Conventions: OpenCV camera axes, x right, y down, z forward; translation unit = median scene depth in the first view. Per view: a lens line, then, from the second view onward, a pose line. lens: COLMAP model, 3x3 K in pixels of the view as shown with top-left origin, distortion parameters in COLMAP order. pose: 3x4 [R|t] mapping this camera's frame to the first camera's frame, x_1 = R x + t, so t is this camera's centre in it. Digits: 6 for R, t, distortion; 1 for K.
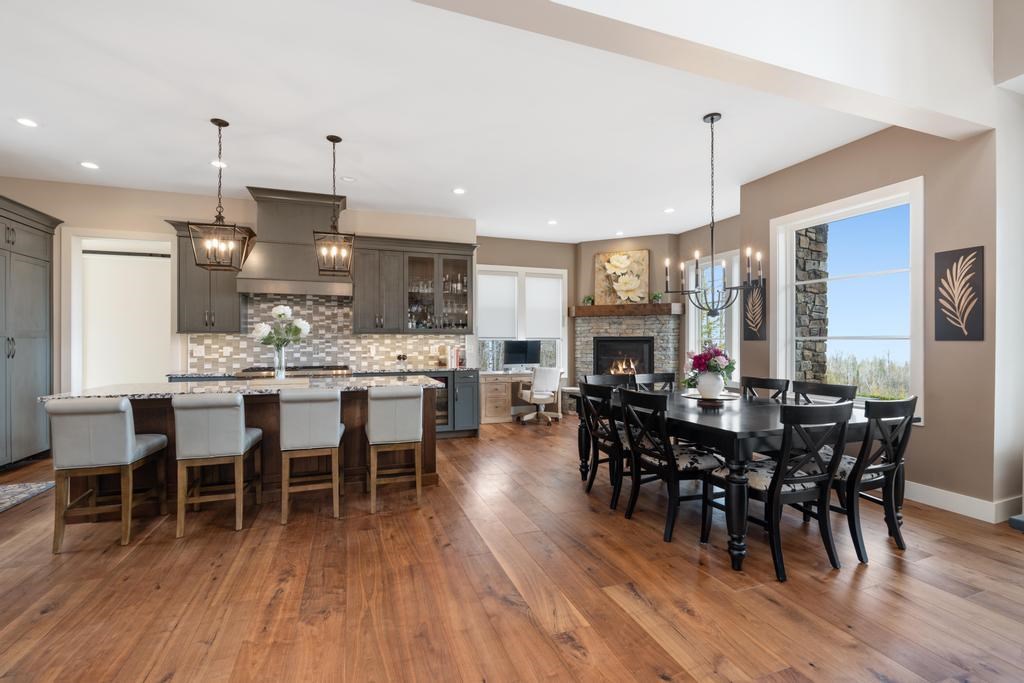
lens RADIAL K [[457.5, 0, 509.7], [0, 457.5, 339.8], [0, 0, 1]] dist [-0.001180, -0.001111]
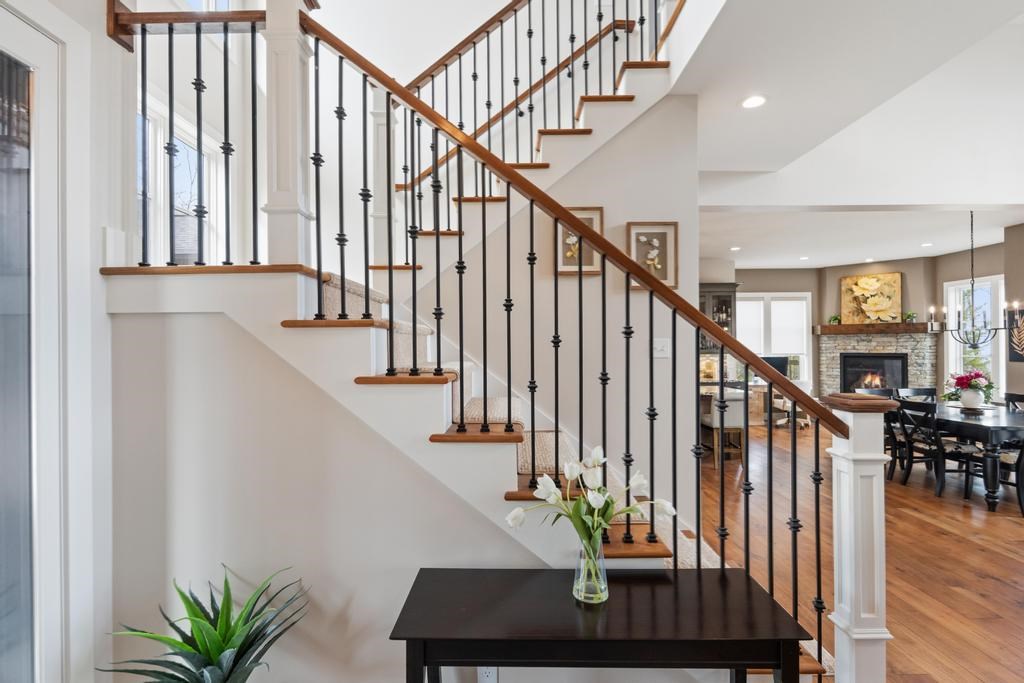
lens RADIAL K [[485.8, 0, 510.7], [0, 485.8, 343.7], [0, 0, 1]] dist [-0.001656, -0.001203]
pose [[0.938028, -0.008440, -0.346455, -0.231275], [0.008235, 0.999964, -0.002063, -0.048206], [0.346460, -0.000918, 0.938064, -0.550528]]
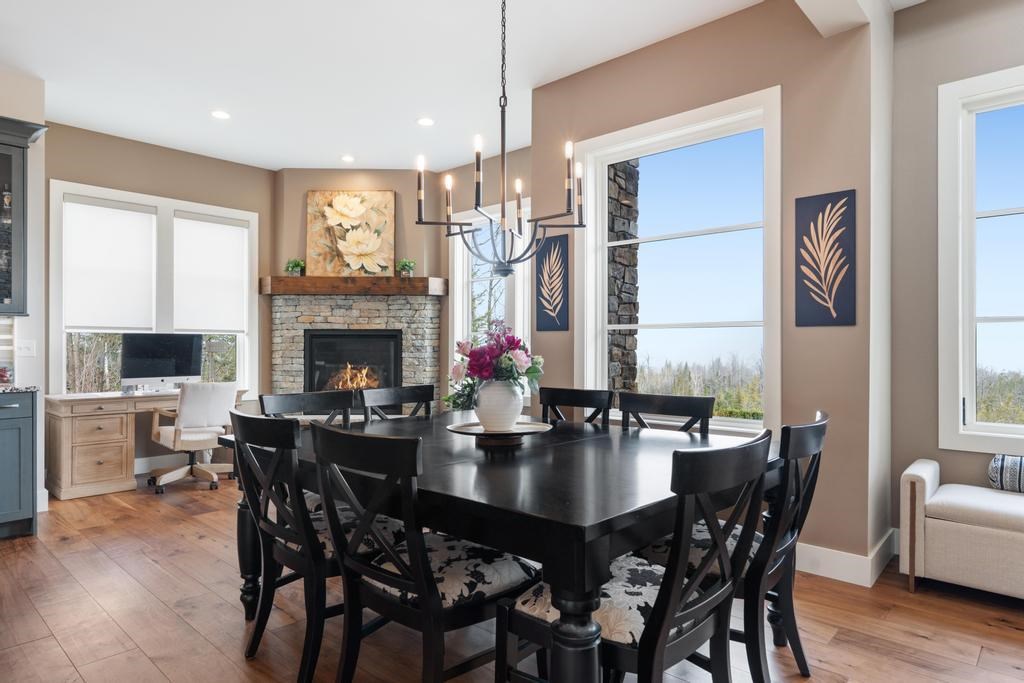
lens RADIAL K [[613.5, 0, 513.2], [0, 613.5, 343.6], [0, 0, 1]] dist [0.001983, -0.002076]
pose [[0.888440, 0.002781, 0.458983, 0.085533], [-0.002239, 0.999996, -0.001726, 0.019251], [-0.458986, 0.000506, 0.888443, 0.241717]]
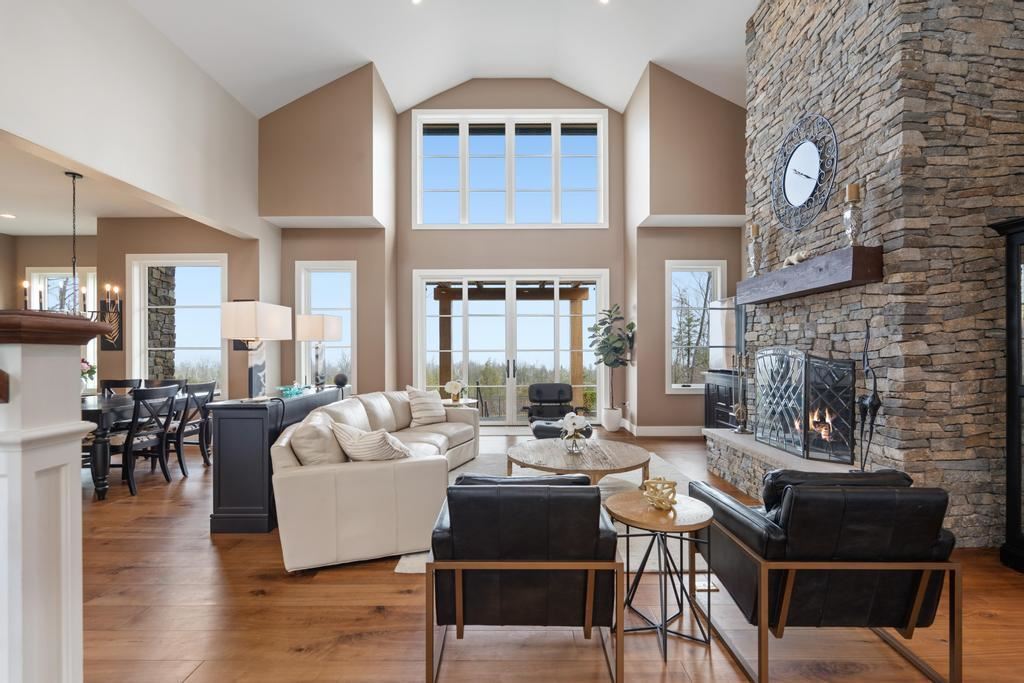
lens RADIAL K [[457.5, 0, 508.8], [0, 457.5, 349.6], [0, 0, 1]] dist [-0.001180, -0.001111]
pose [[0.350612, -0.003085, 0.936516, -0.209456], [0.001199, 0.999995, 0.002845, -0.002971], [-0.936520, 0.000125, 0.350614, -0.374434]]
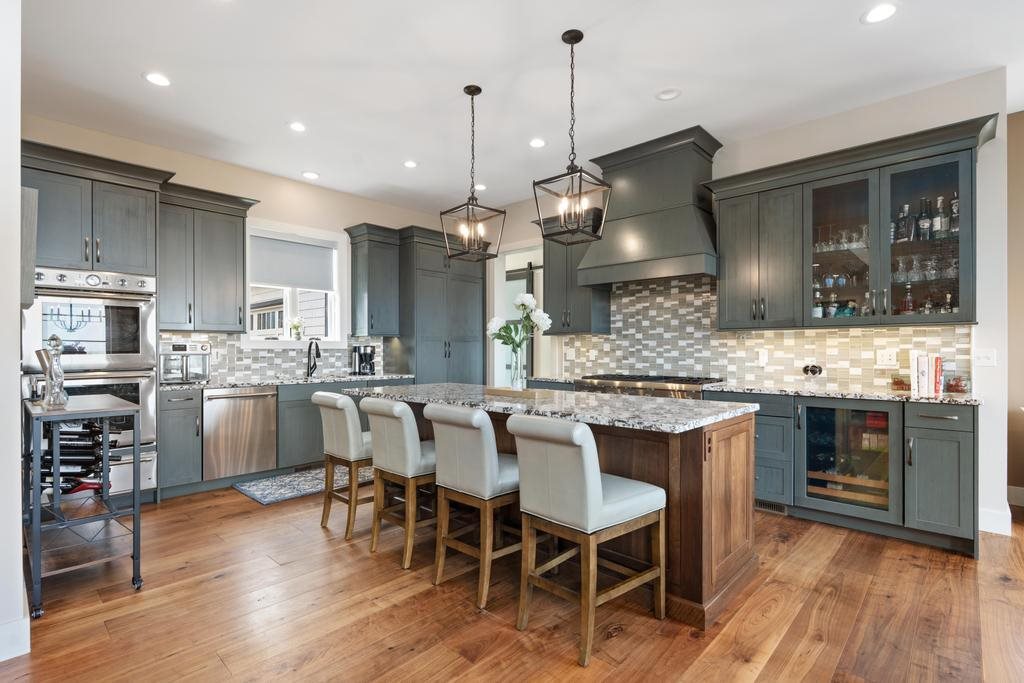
lens RADIAL K [[485.8, 0, 506.7], [0, 485.8, 350.1], [0, 0, 1]] dist [-0.001656, -0.001203]
pose [[0.457045, 0.002482, -0.889440, 0.150611], [0.003074, 0.999986, 0.004370, 0.011748], [0.889438, -0.004732, 0.457031, 0.433966]]
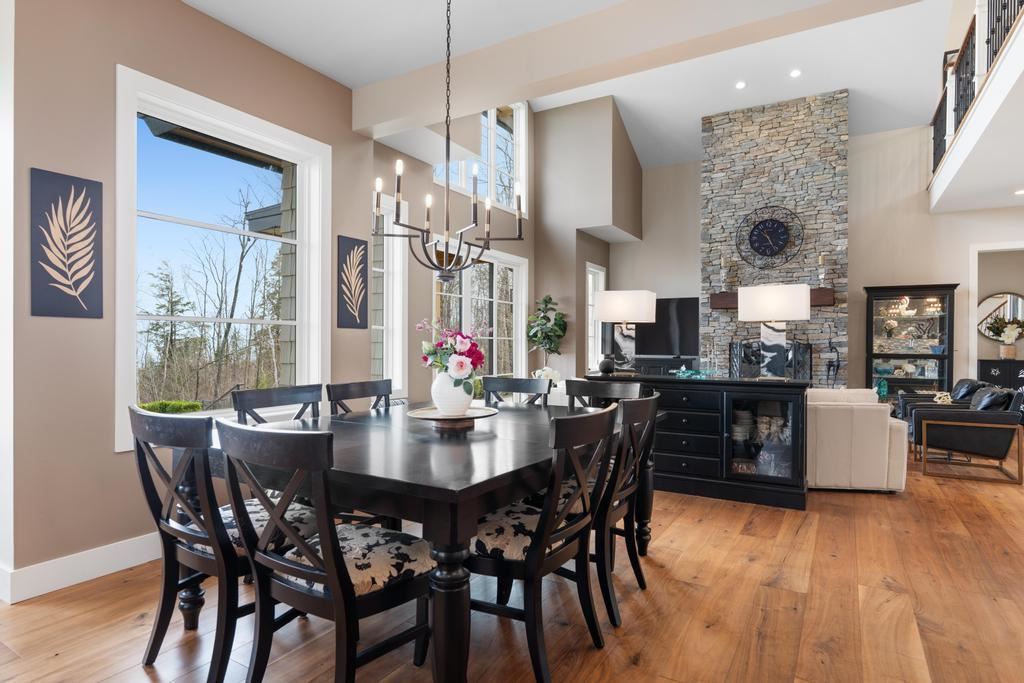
lens RADIAL K [[574.6, 0, 503.8], [0, 574.6, 345.5], [0, 0, 1]] dist [-0.006059, 0.000456]
pose [[-0.632969, -0.002663, 0.774172, -0.128432], [-0.006387, 0.999978, -0.001782, 0.024340], [-0.774150, -0.006072, -0.632973, 0.945873]]
